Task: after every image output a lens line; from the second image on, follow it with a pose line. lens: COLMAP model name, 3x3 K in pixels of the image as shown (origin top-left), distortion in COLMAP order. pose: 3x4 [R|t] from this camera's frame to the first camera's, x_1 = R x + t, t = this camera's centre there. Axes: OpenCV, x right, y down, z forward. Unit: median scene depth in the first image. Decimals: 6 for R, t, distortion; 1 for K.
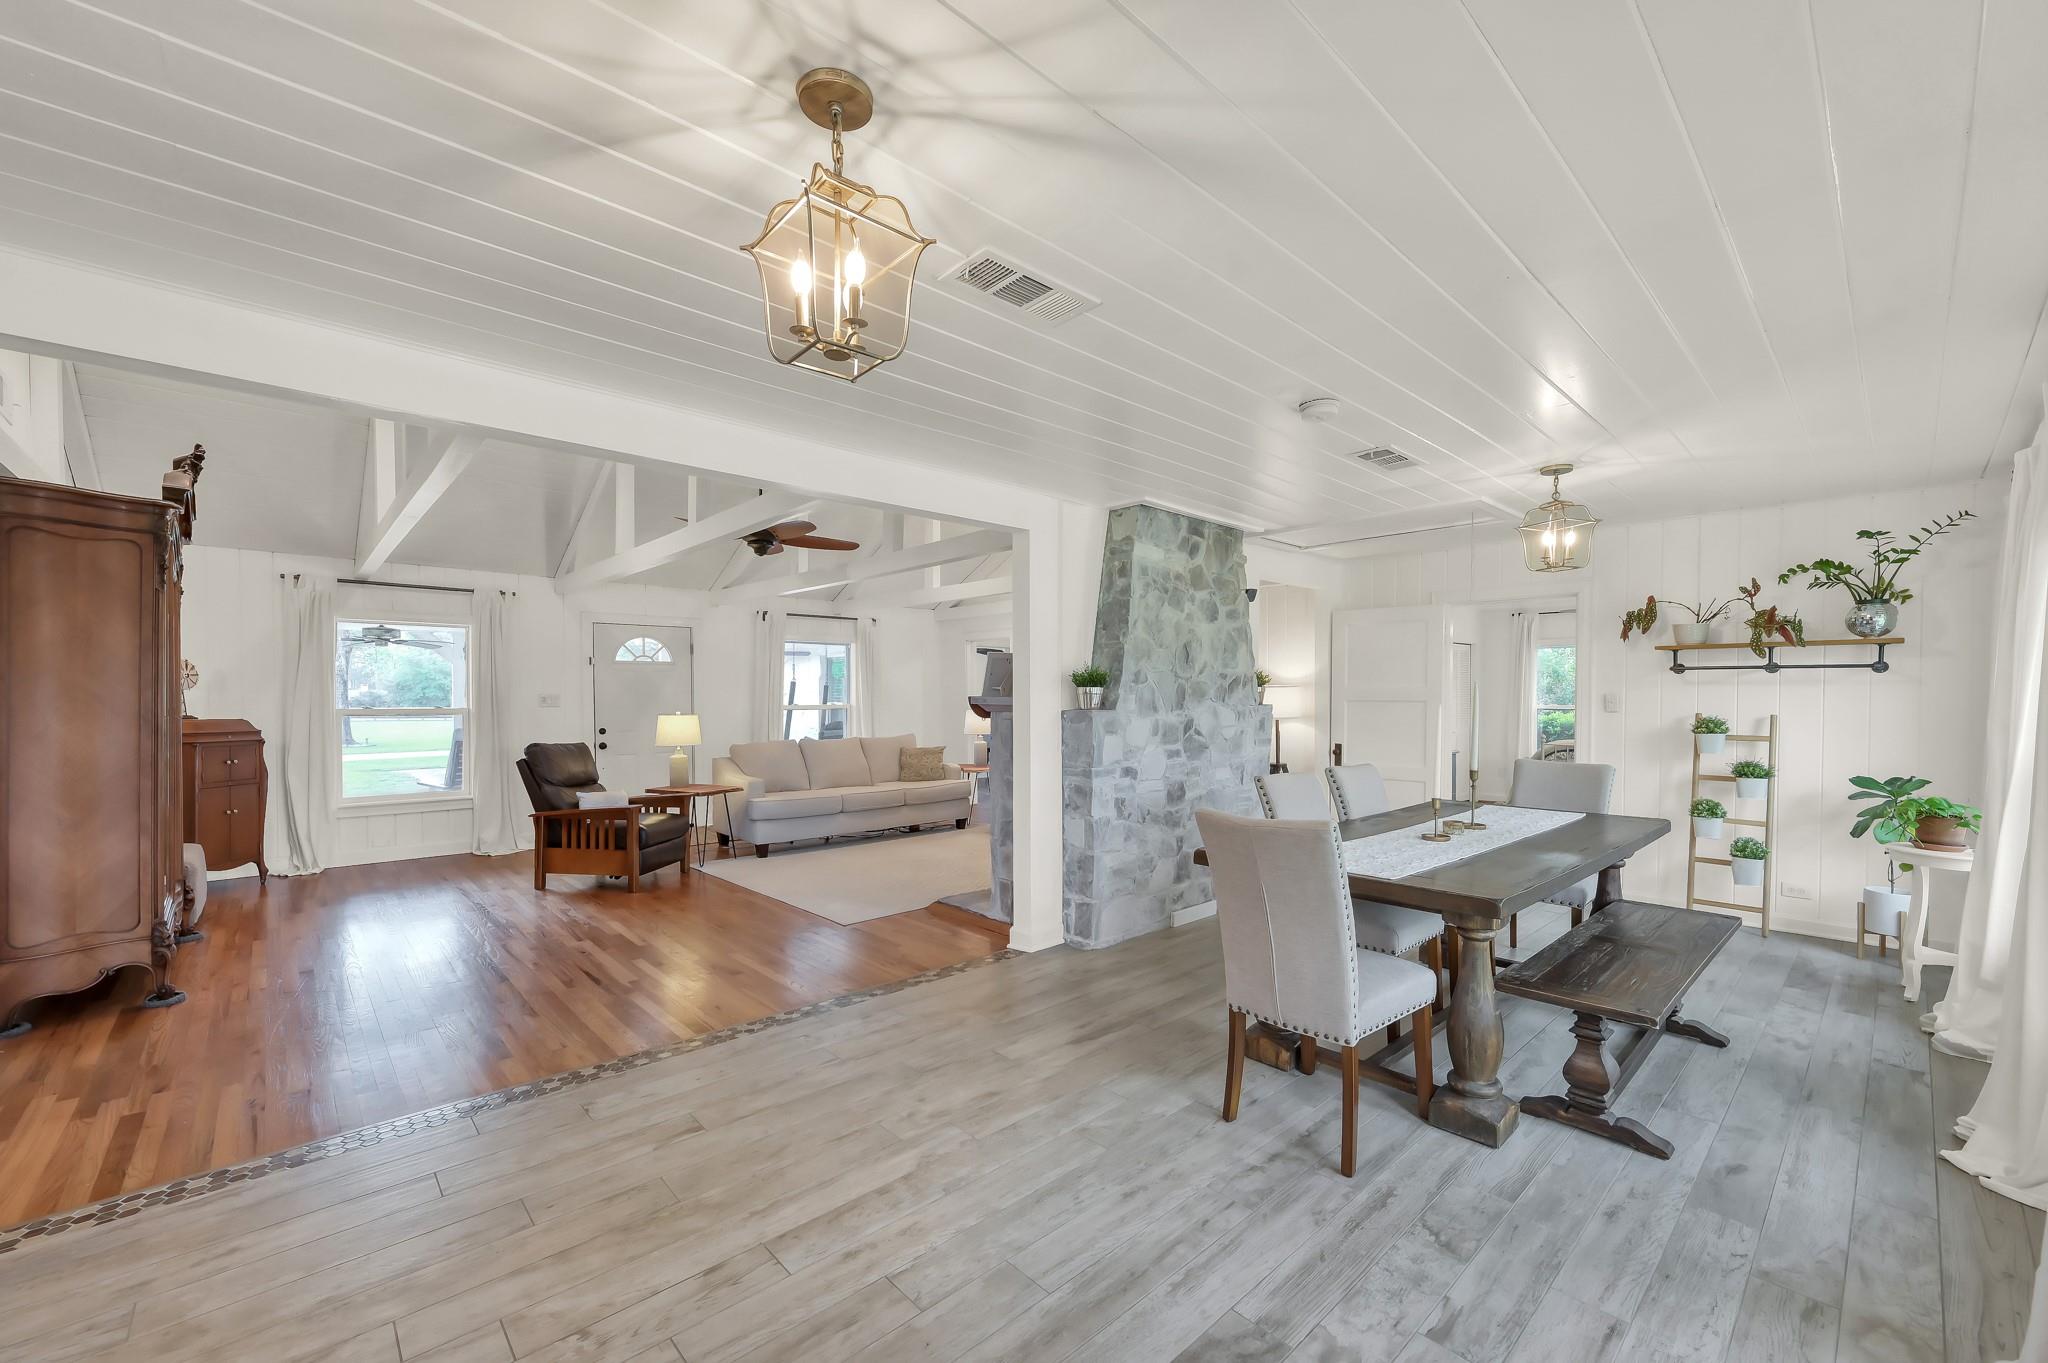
lens RADIAL K [[814.7, 0, 1036.8], [0, 814.7, 707.2], [0, 0, 1]] dist [0.002194, 0.000292]
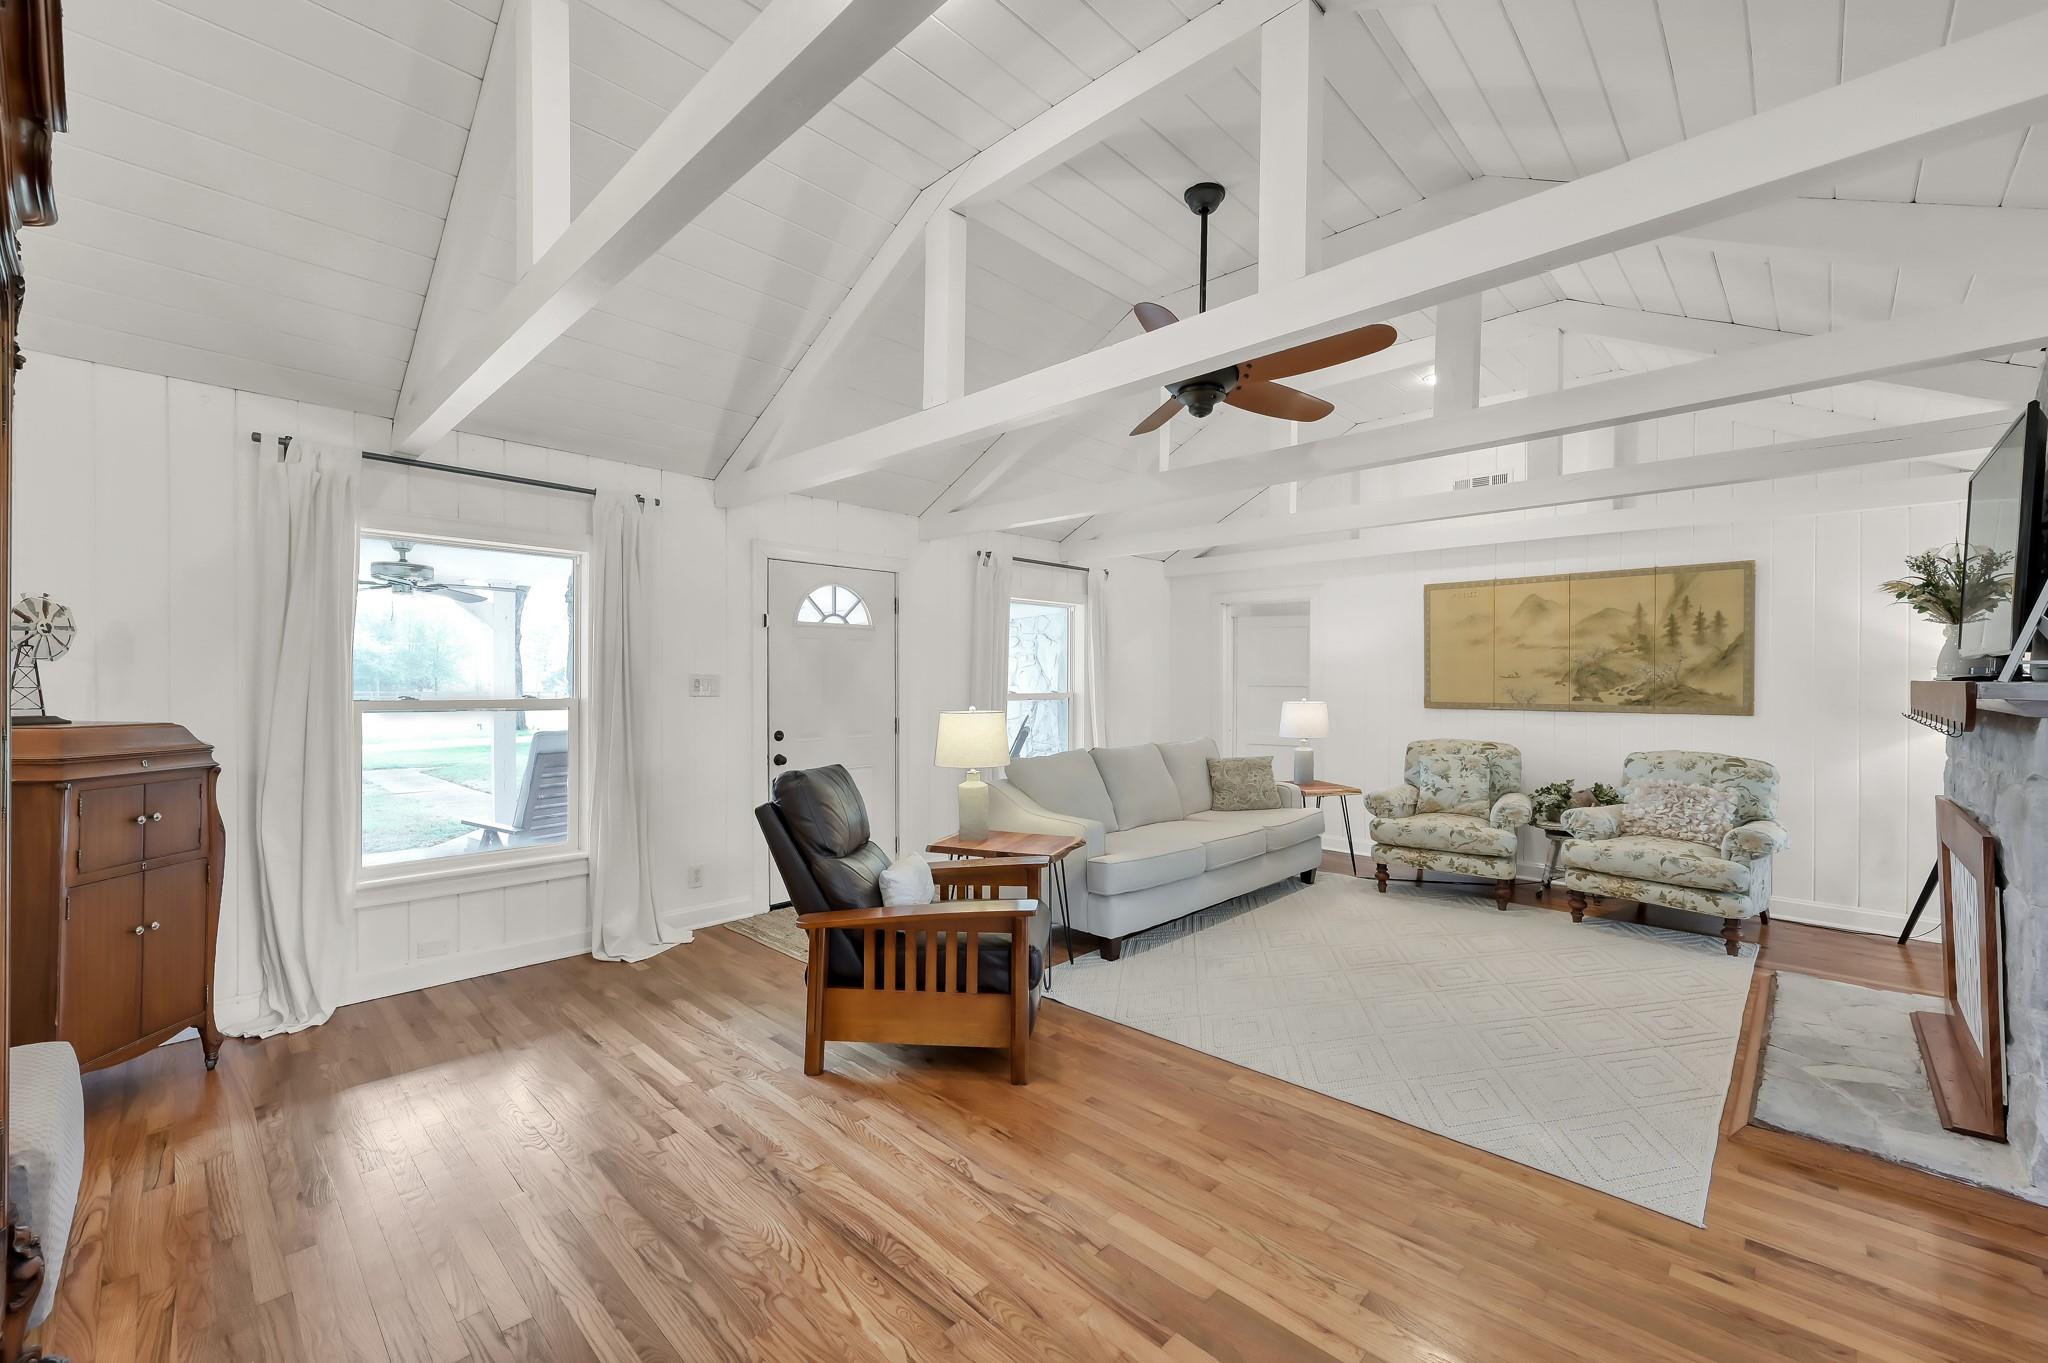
lens RADIAL K [[814.7, 0, 1027.1], [0, 814.7, 683.1], [0, 0, 1]] dist [0.002194, 0.000292]
pose [[0.998292, 0.003995, 0.058286, -0.465543], [-0.003297, 0.999922, -0.012070, -0.003950], [-0.058330, 0.011857, 0.998227, 0.458478]]
